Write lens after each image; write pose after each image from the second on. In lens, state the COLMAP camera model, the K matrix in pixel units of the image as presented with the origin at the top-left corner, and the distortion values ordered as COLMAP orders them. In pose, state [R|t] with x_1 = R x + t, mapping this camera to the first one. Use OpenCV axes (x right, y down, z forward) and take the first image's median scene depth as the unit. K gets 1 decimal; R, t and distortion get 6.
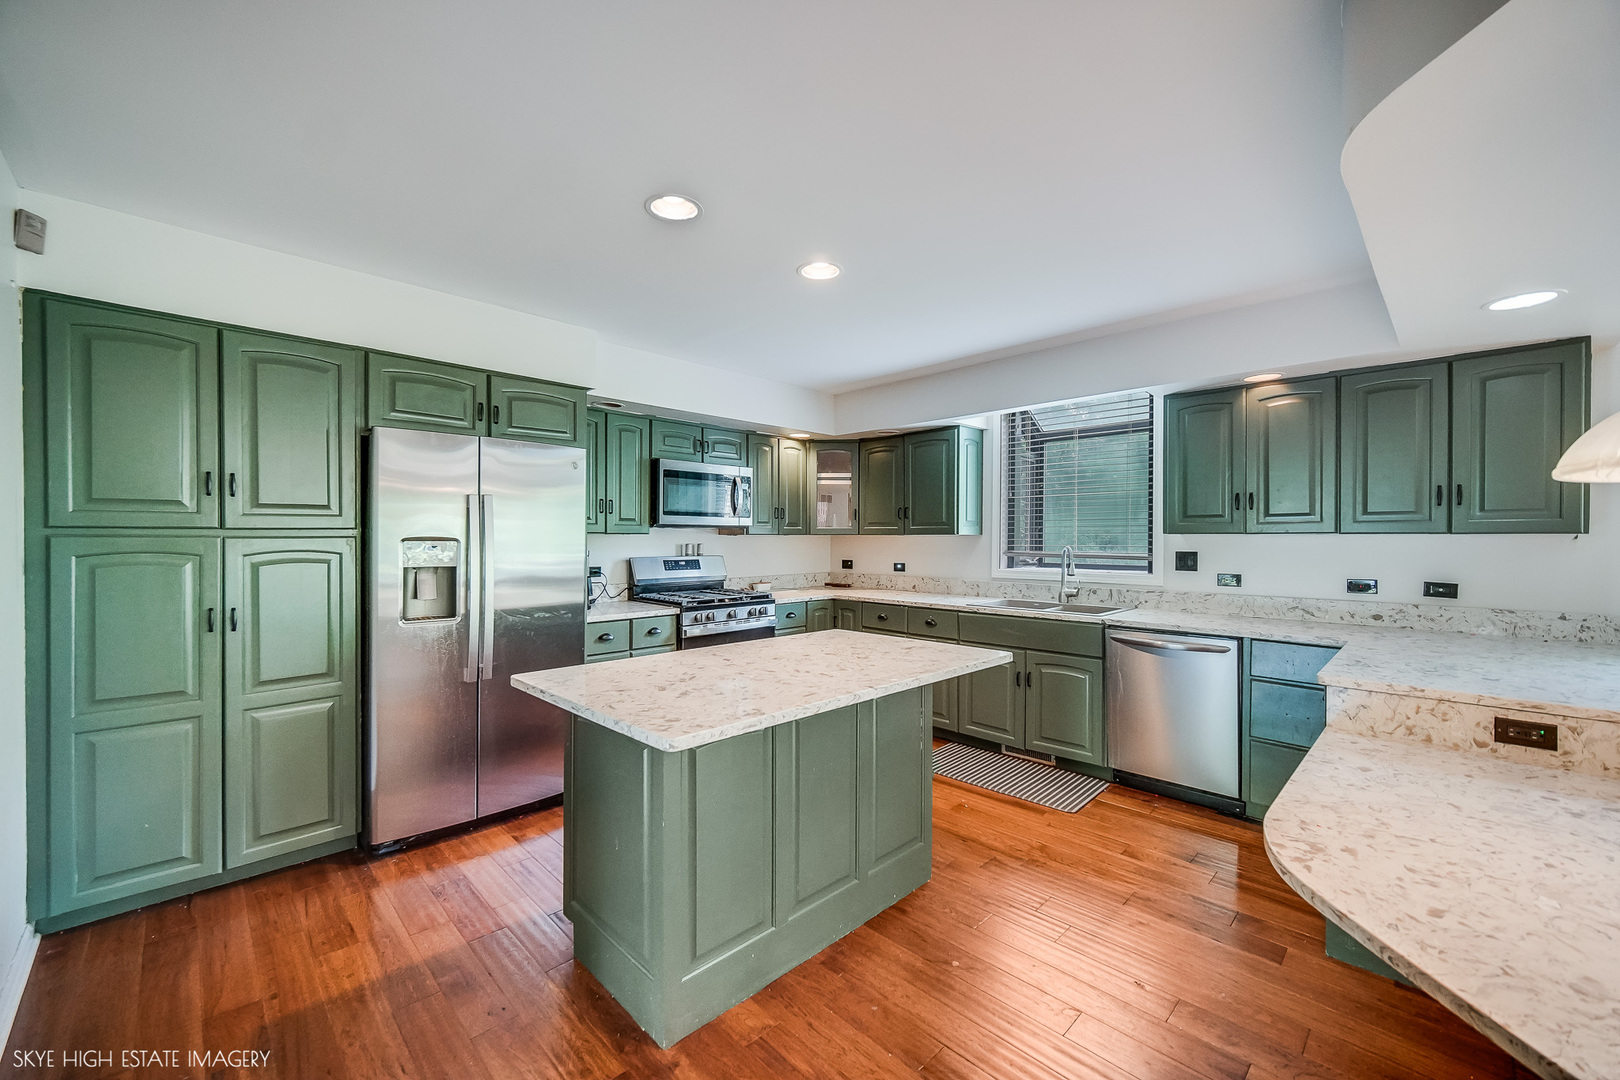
lens RADIAL K [[645.6, 0, 808.6], [0, 645.6, 540.8], [0, 0, 1]] dist [0.000269, -0.000517]
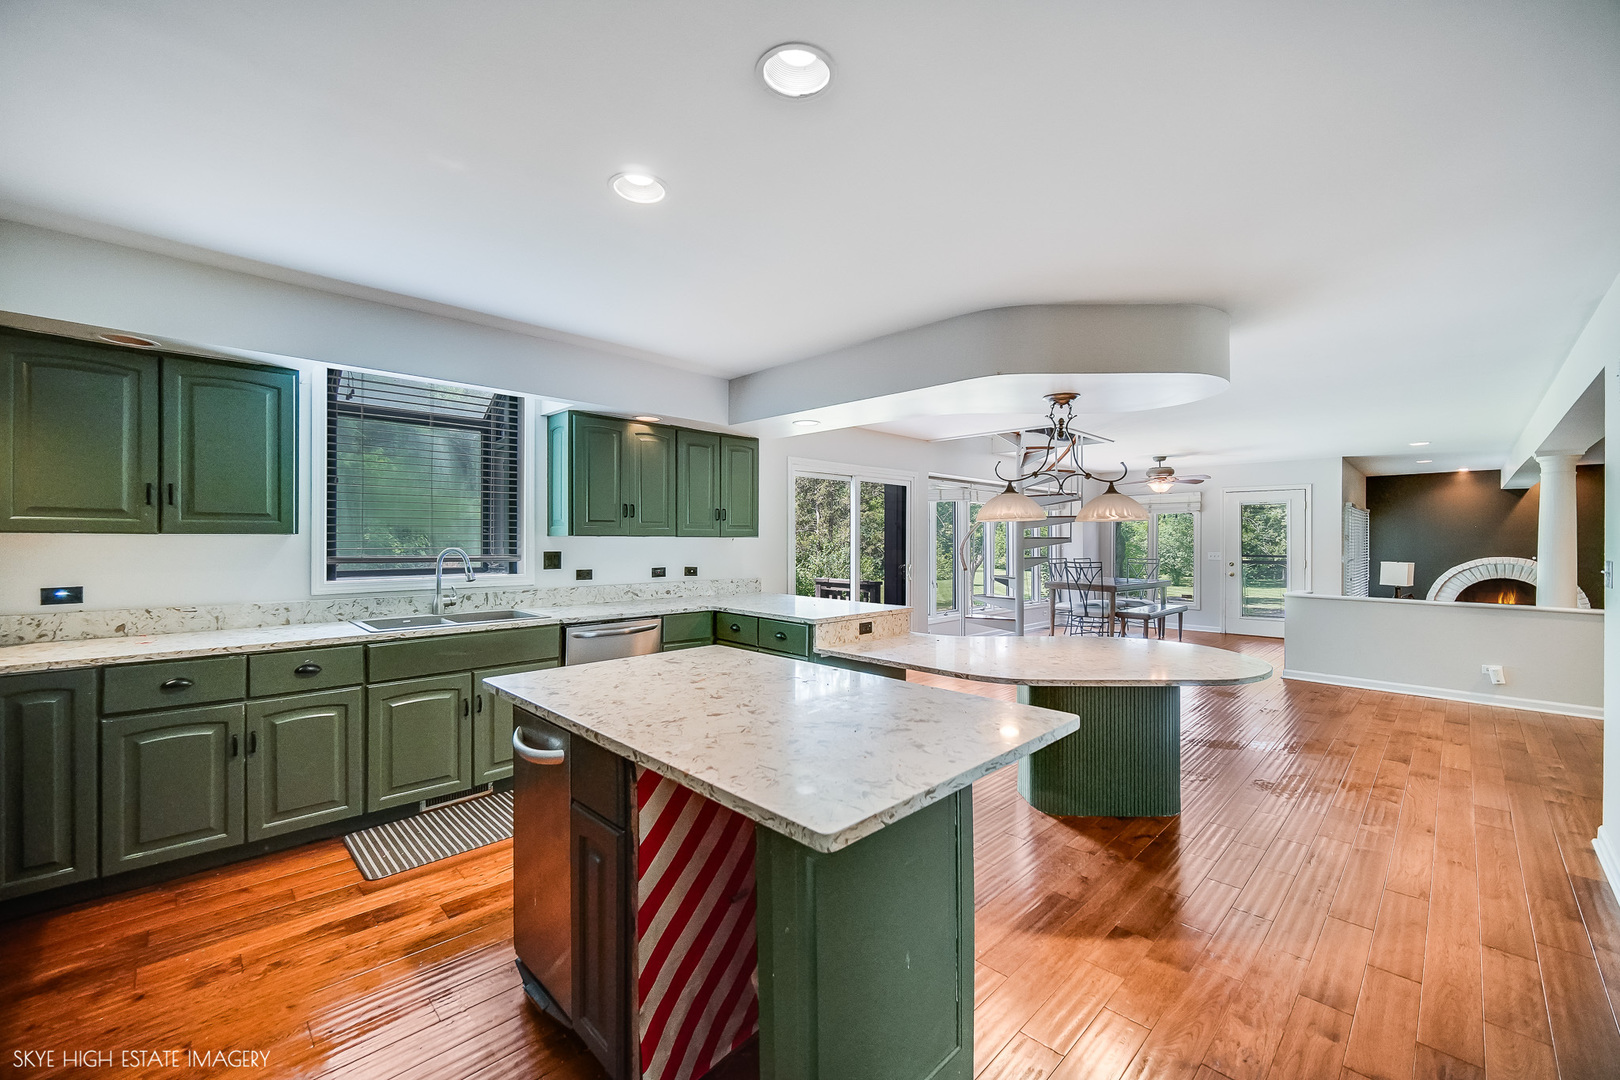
lens RADIAL K [[645.6, 0, 809.4], [0, 645.6, 538.1], [0, 0, 1]] dist [0.000269, -0.000517]
pose [[0.000491, 0.001507, 0.999999, -0.534328], [0.002670, 0.999995, -0.001509, -0.003517], [-0.999996, 0.002670, 0.000486, 0.574238]]
